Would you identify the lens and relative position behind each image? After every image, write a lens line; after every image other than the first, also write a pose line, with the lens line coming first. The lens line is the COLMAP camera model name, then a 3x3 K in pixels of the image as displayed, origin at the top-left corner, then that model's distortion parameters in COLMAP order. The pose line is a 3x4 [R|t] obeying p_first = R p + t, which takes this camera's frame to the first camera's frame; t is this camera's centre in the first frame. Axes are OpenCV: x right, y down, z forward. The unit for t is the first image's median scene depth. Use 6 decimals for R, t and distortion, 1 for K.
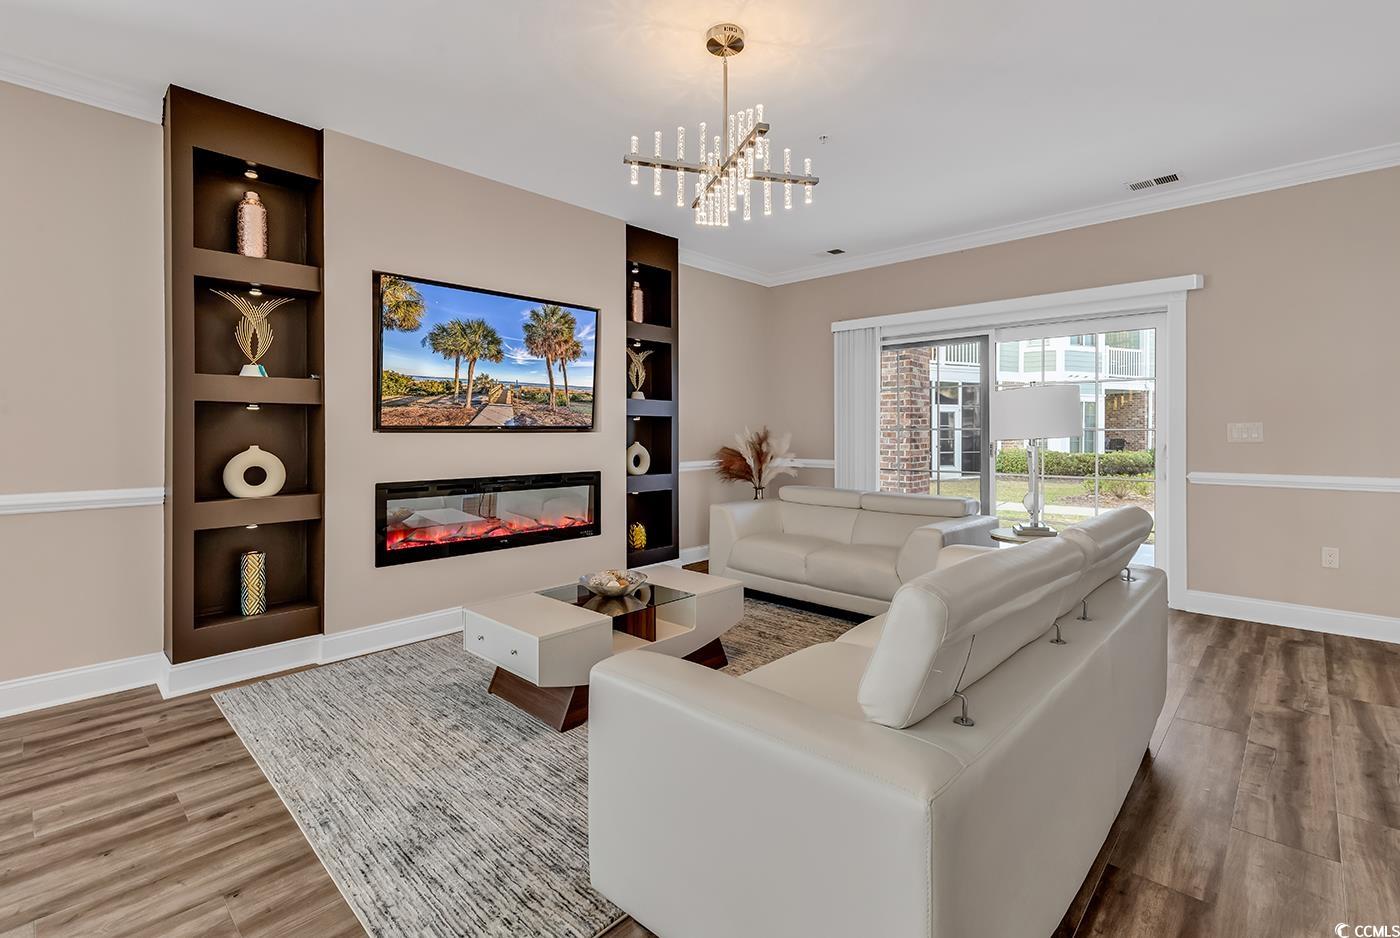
lens RADIAL K [[642.7, 0, 704.5], [0, 642.7, 430.9], [0, 0, 1]] dist [0.002889, 0.000714]
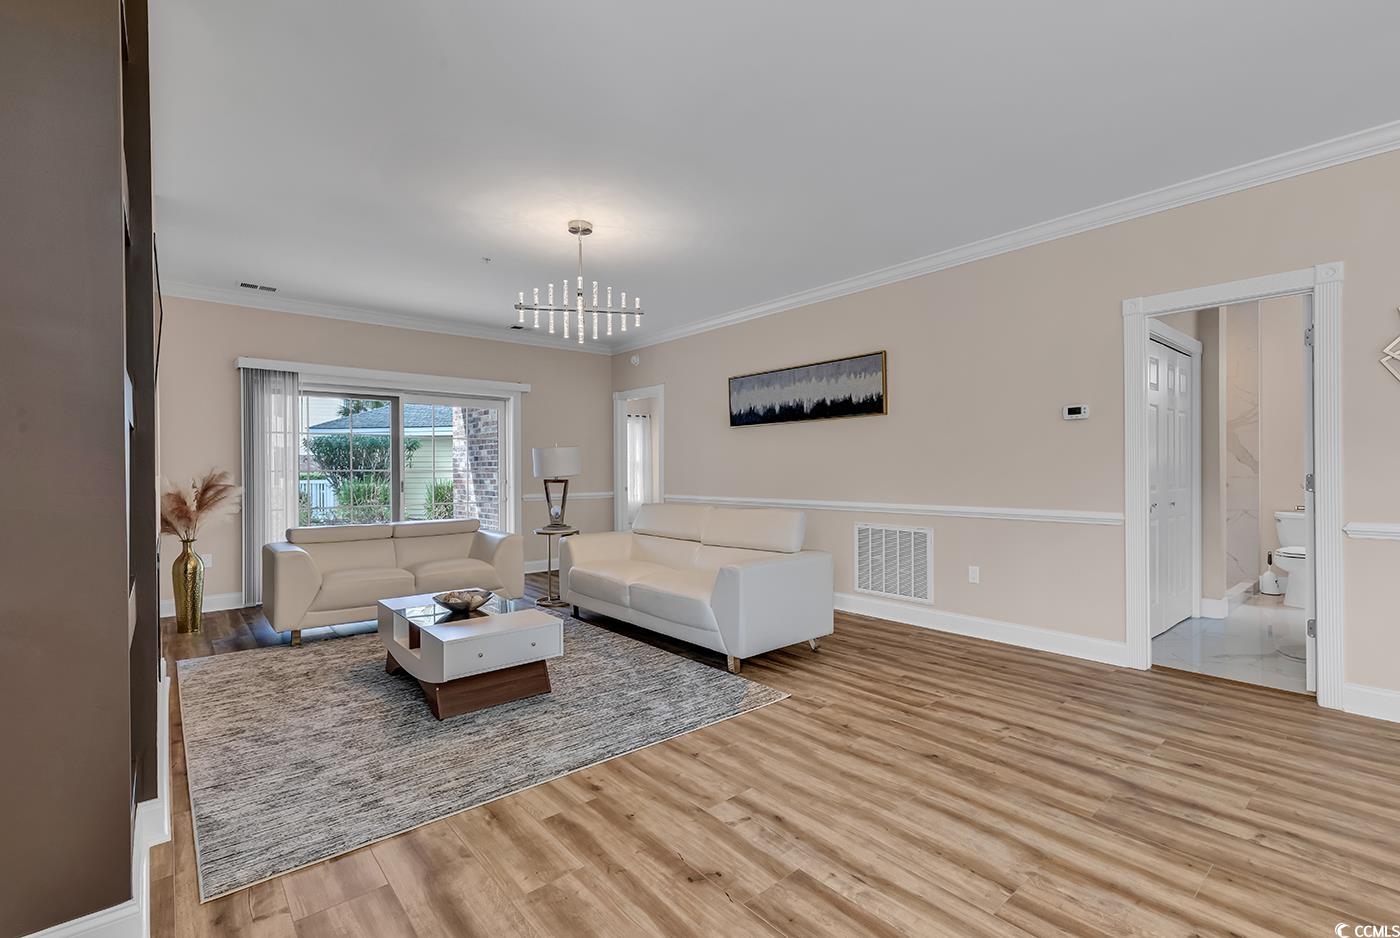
lens RADIAL K [[629.2, 0, 708.7], [0, 629.2, 472.3], [0, 0, 1]] dist [0.002697, 0.000500]
pose [[0.105757, -0.003440, 0.994386, -1.053616], [0.006160, 0.999977, 0.002805, 0.000819], [-0.994373, 0.005829, 0.105776, 0.364351]]
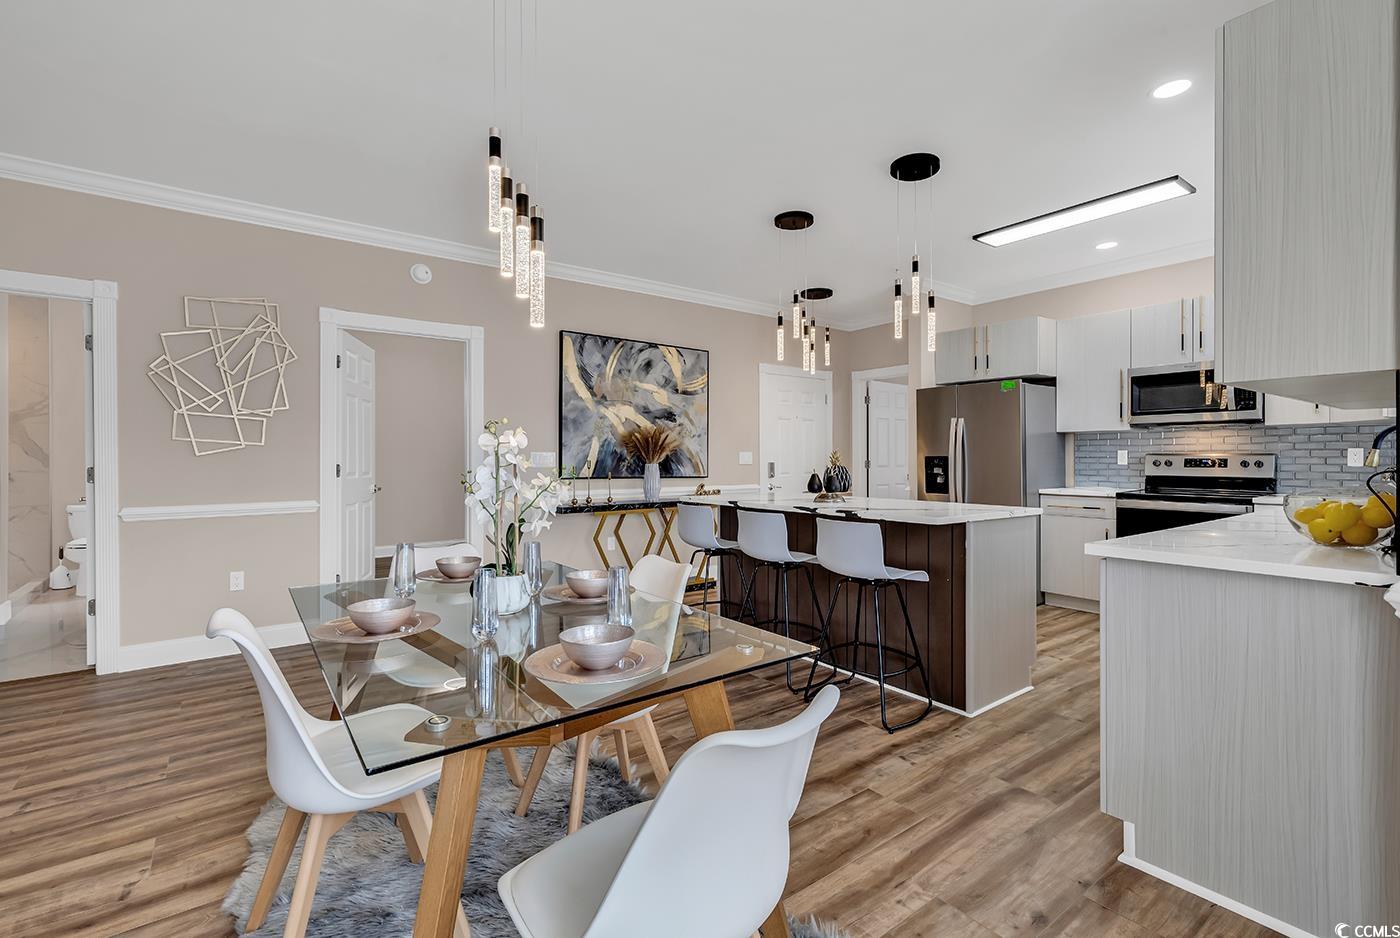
lens RADIAL K [[633.1, 0, 702.6], [0, 633.1, 457.5], [0, 0, 1]] dist [0.008798, -0.000957]
pose [[-0.985172, 0.004593, 0.171510, -1.186183], [0.004554, 0.999989, -0.000624, 0.000740], [-0.171512, 0.000167, -0.985182, 0.427801]]
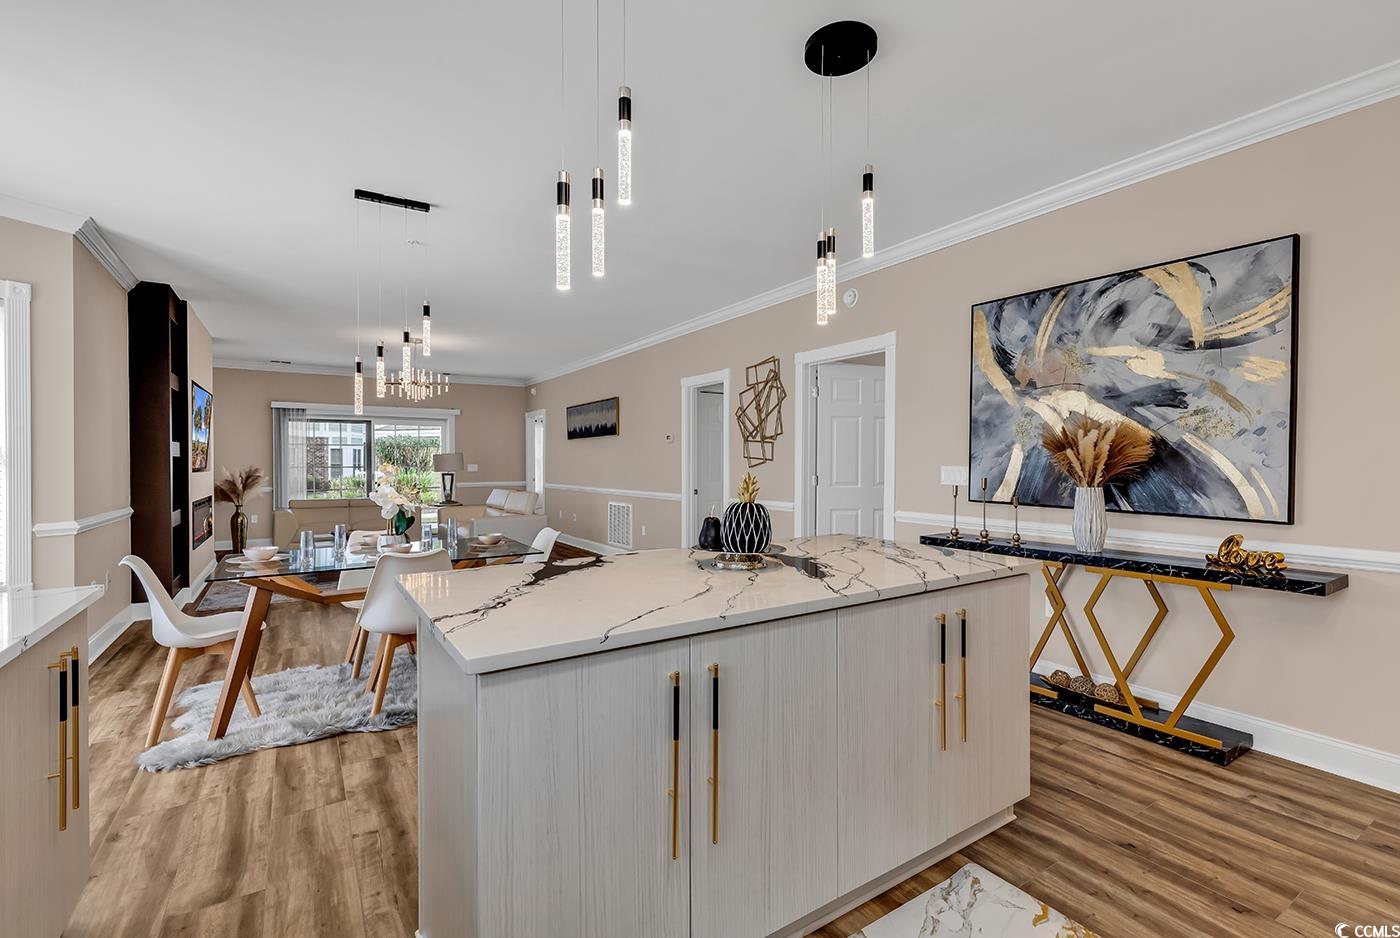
lens RADIAL K [[631.8, 0, 711.4], [0, 631.8, 467.2], [0, 0, 1]] dist [0.002863, 0.000473]
pose [[0.236935, -0.008492, 0.971488, -1.787001], [0.003055, 0.999963, 0.007995, -0.021843], [-0.971521, 0.001074, 0.236953, -0.748313]]
